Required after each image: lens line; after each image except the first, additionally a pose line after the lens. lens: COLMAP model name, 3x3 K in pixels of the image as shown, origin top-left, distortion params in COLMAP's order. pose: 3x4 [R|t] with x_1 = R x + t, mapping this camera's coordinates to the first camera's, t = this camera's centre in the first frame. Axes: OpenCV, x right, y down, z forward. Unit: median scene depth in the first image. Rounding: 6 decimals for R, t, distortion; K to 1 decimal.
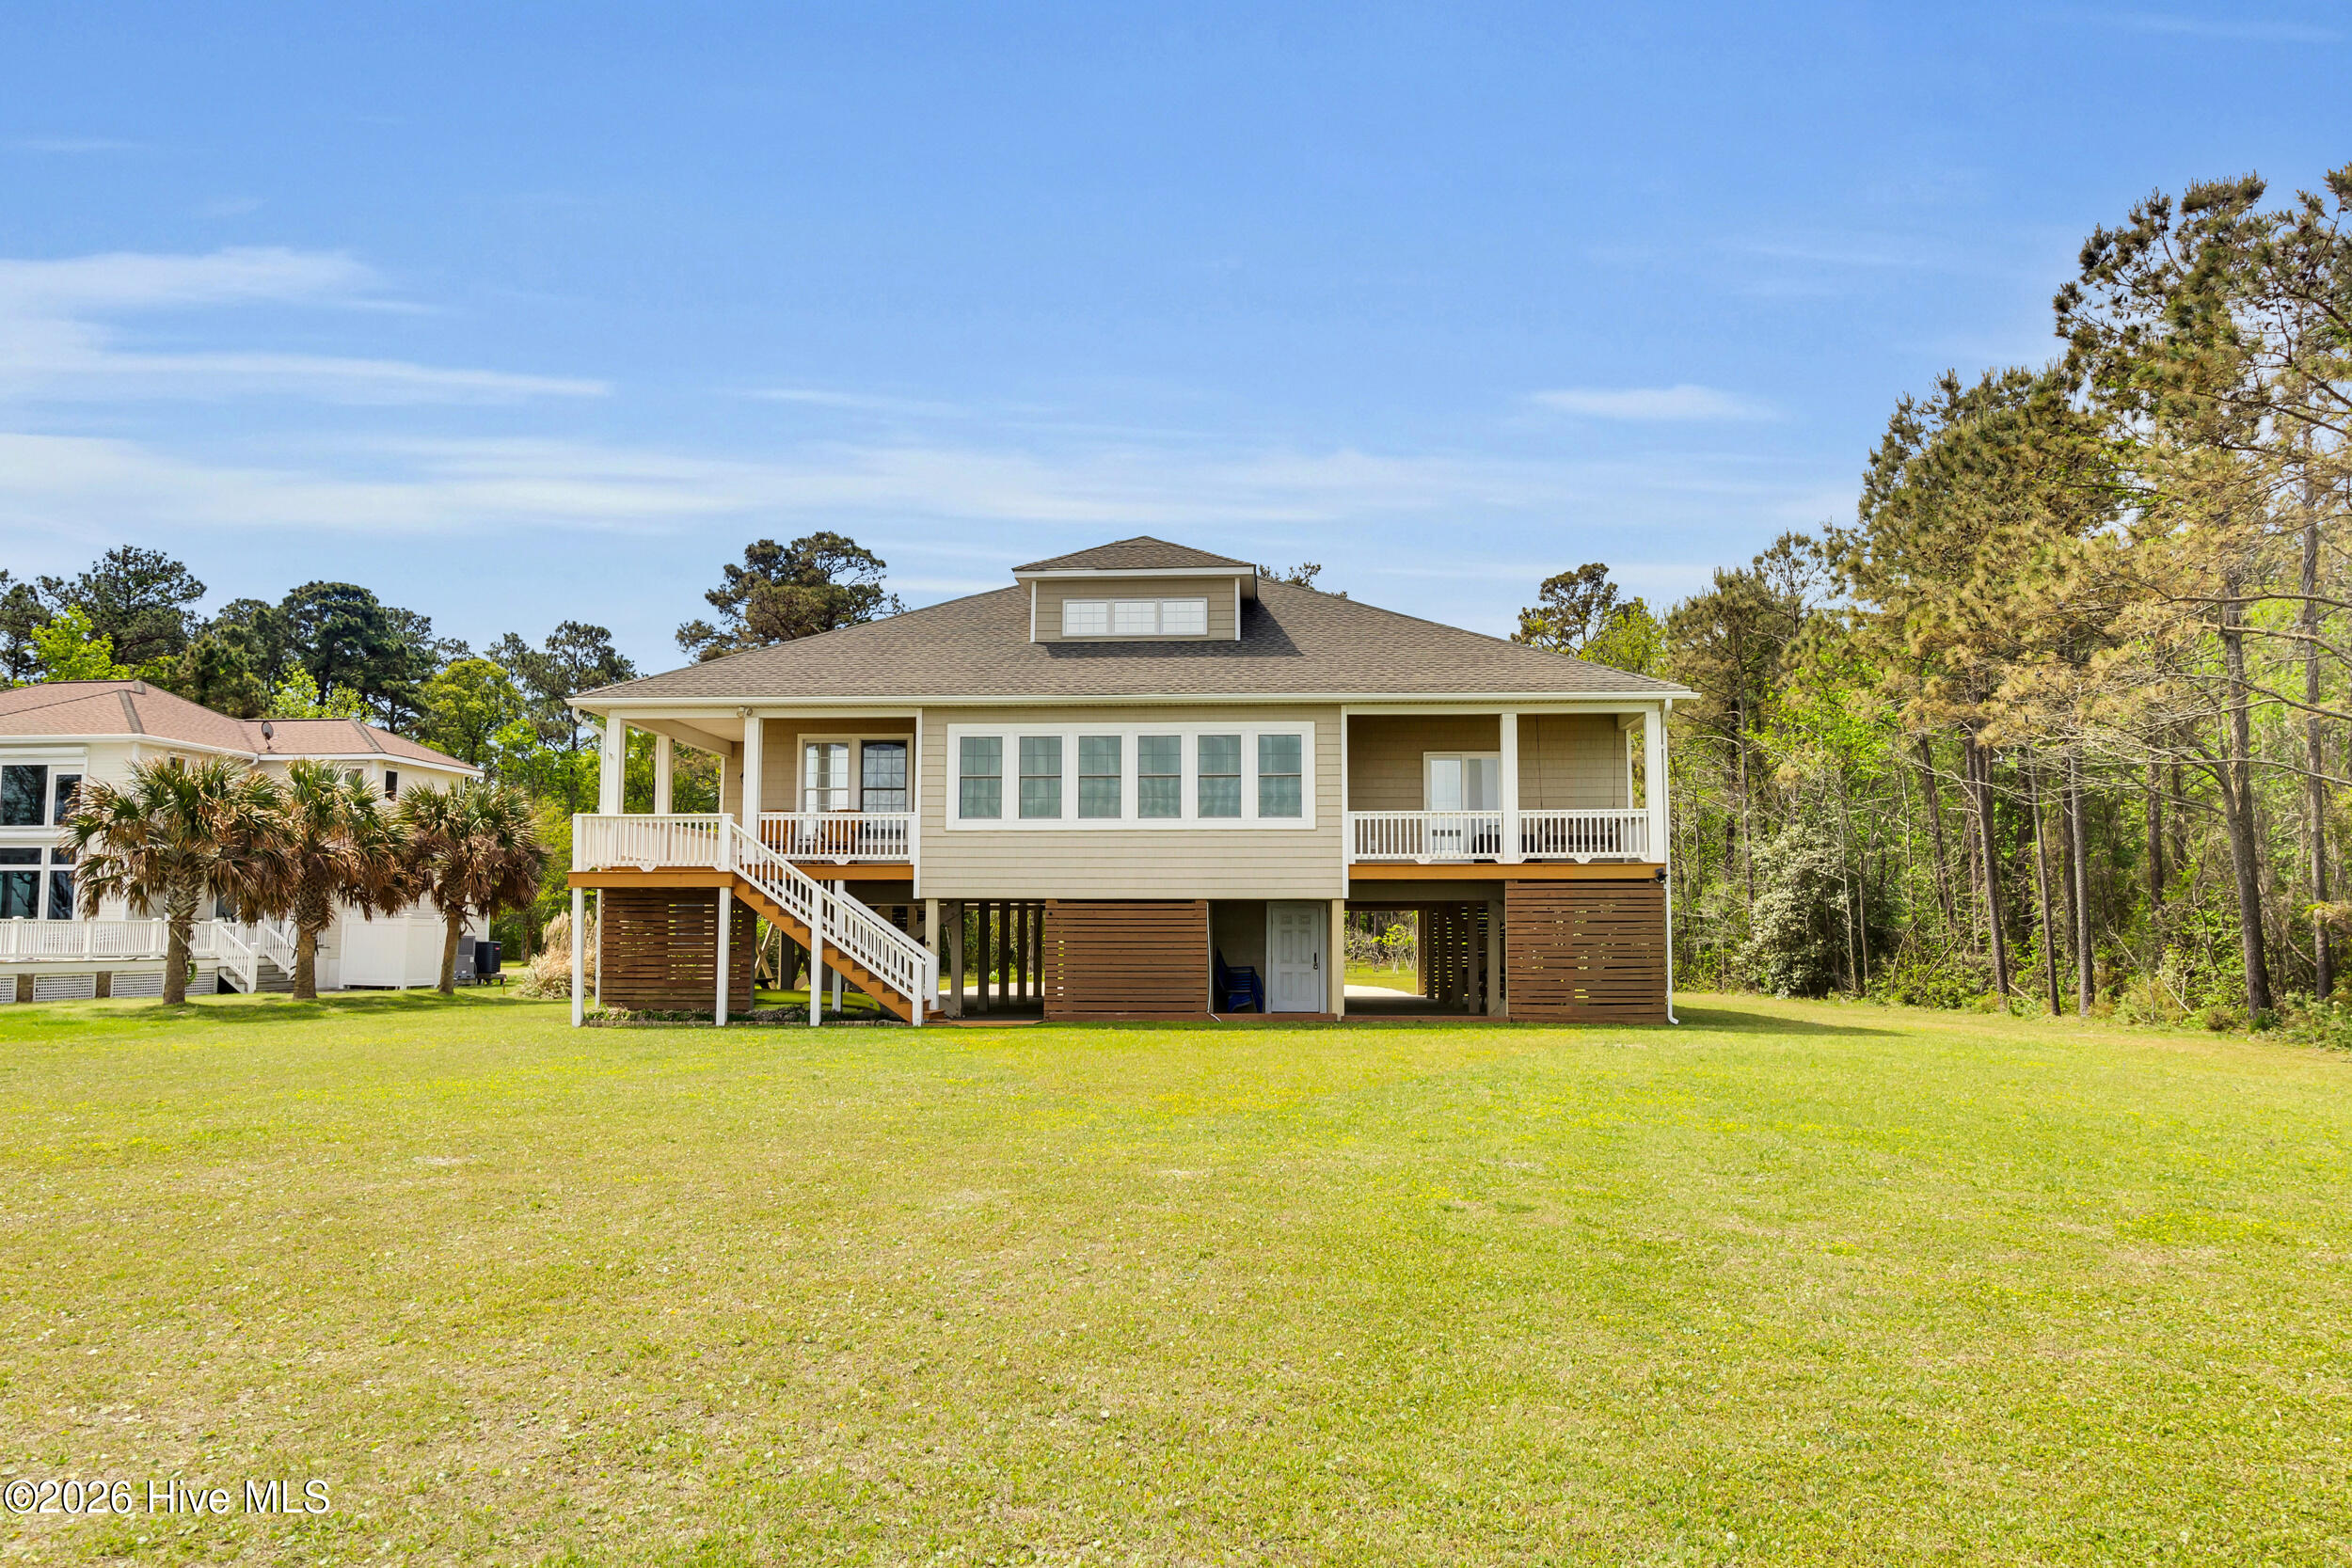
lens RADIAL K [[1689.2, 0, 1196.9], [0, 1689.2, 728.6], [0, 0, 1]] dist [0.005740, 0.000245]
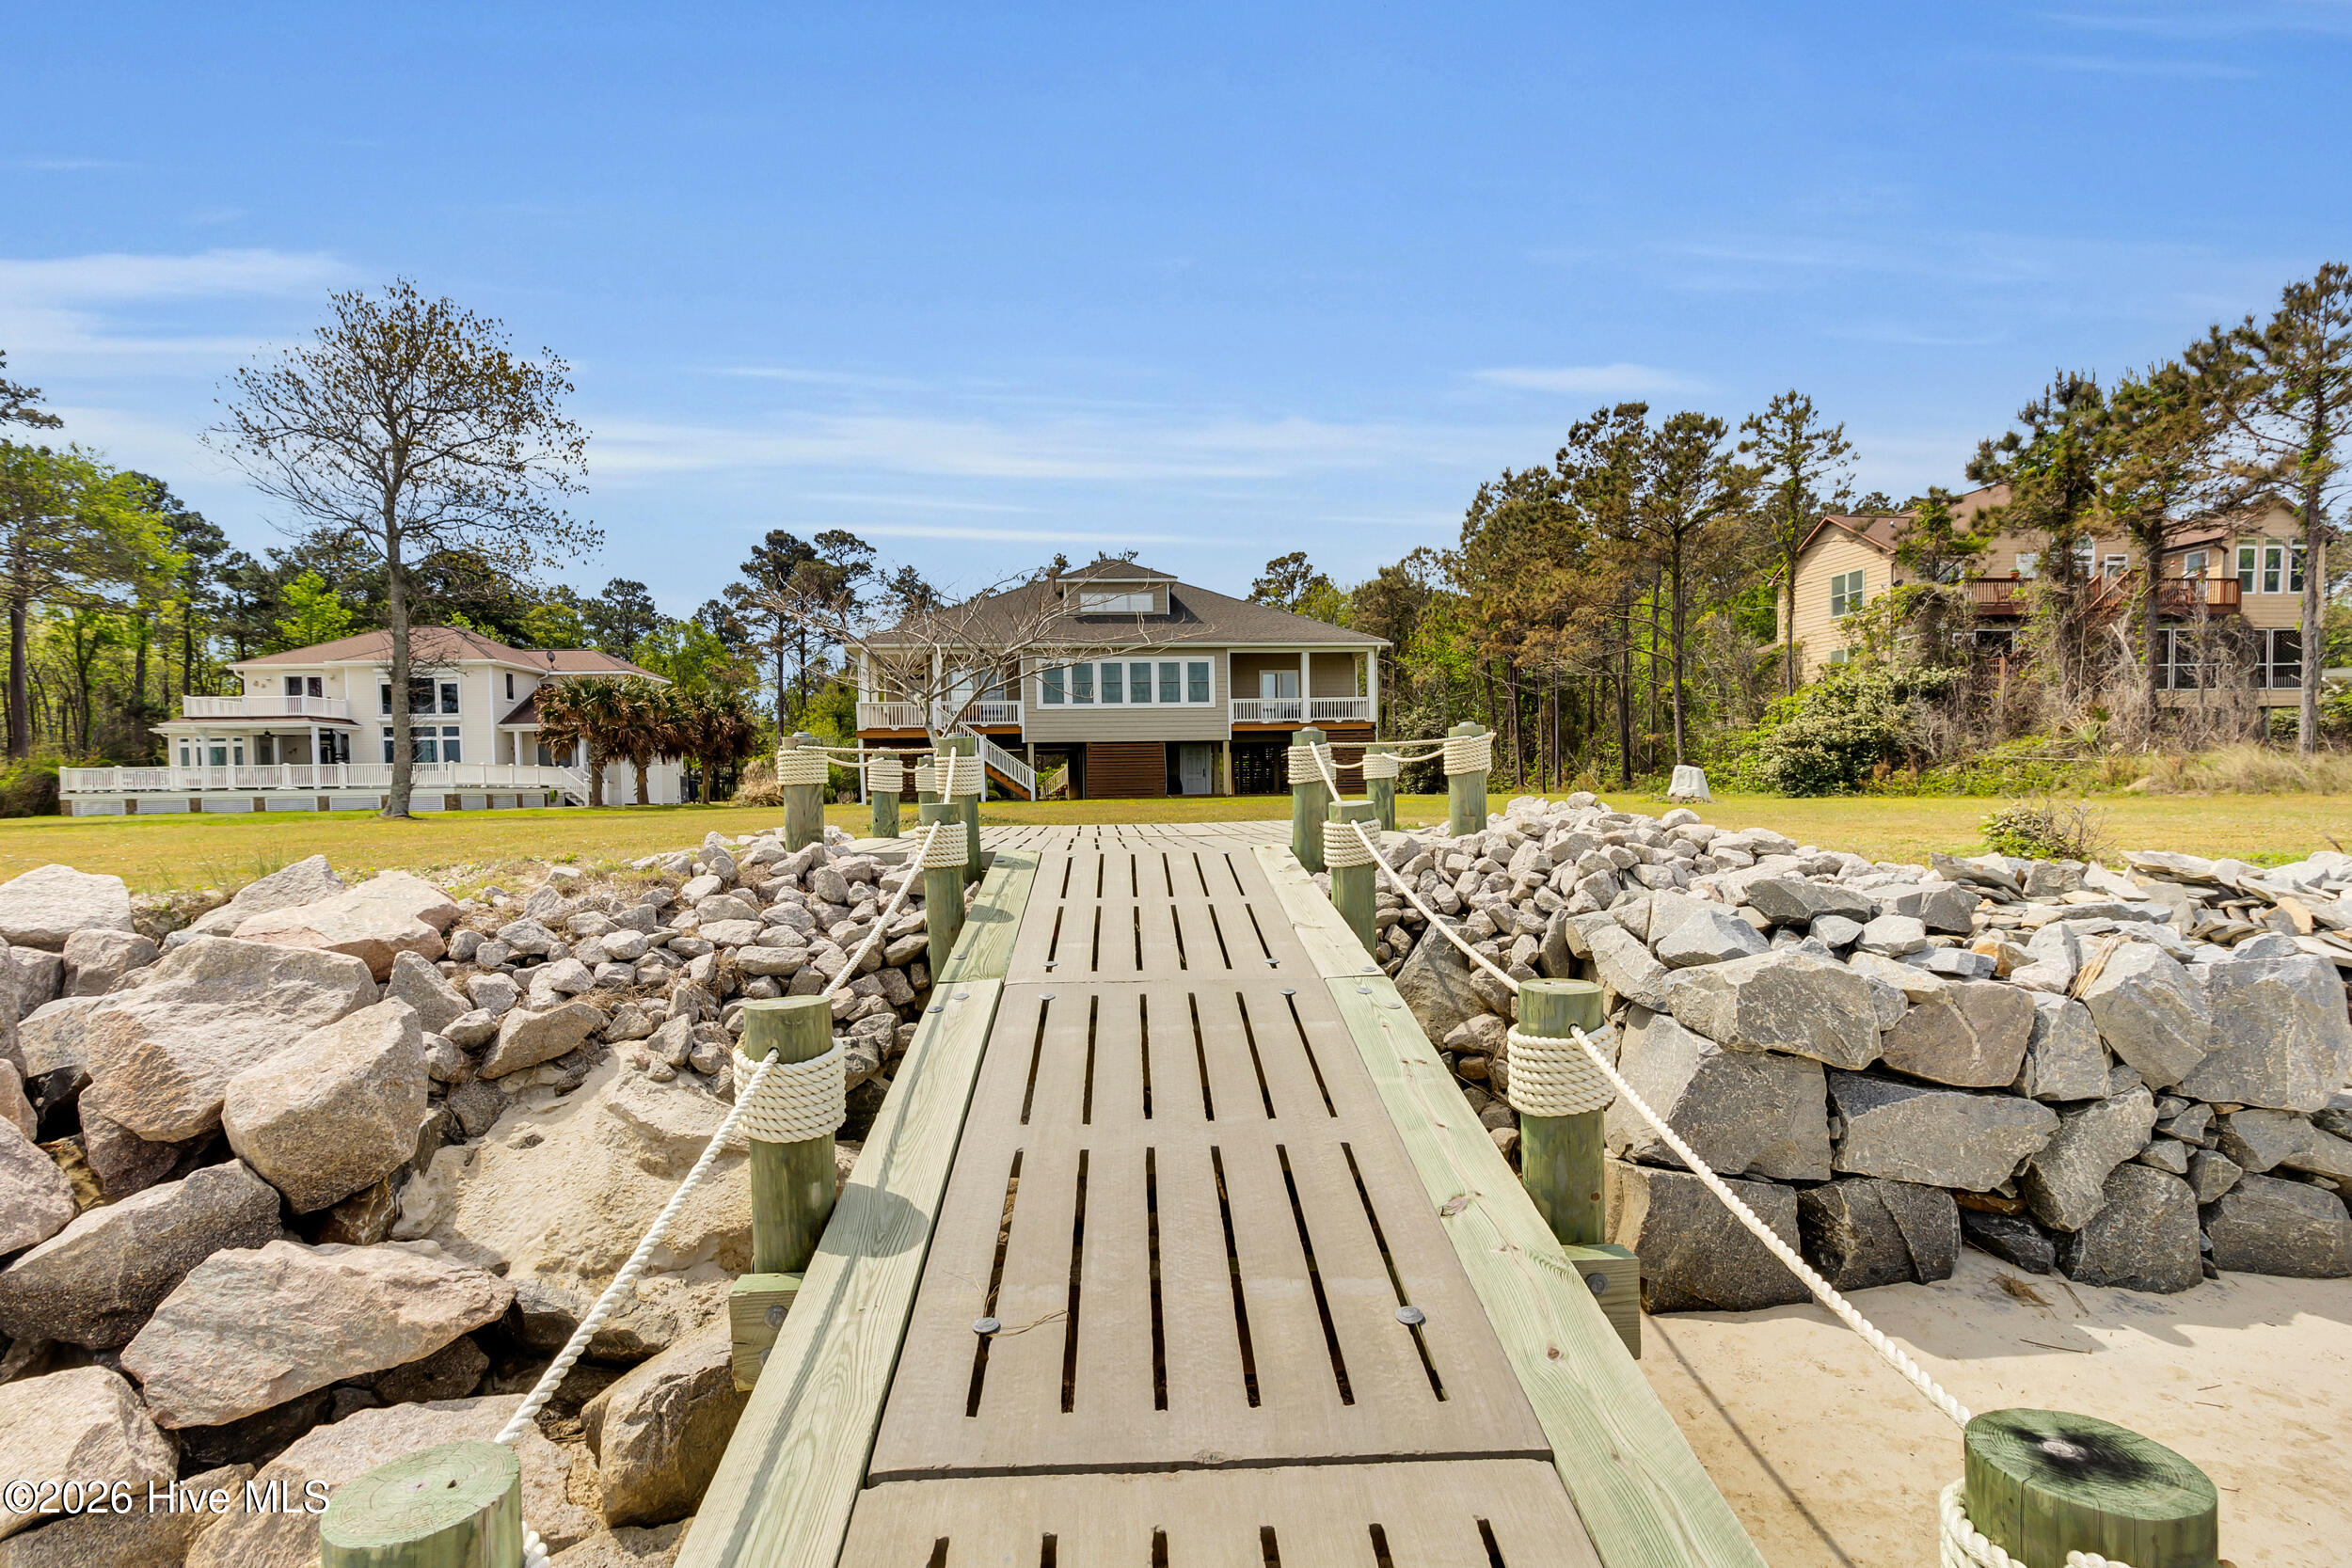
lens RADIAL K [[1127.1, 0, 1176.0], [0, 1127.1, 784.0], [0, 0, 1]] dist [0.015511, 0.000144]
pose [[0.989808, -0.016579, 0.141442, -0.153164], [-0.000295, 0.992960, 0.118449, -0.010575], [-0.142410, -0.117283, 0.982835, -0.332204]]
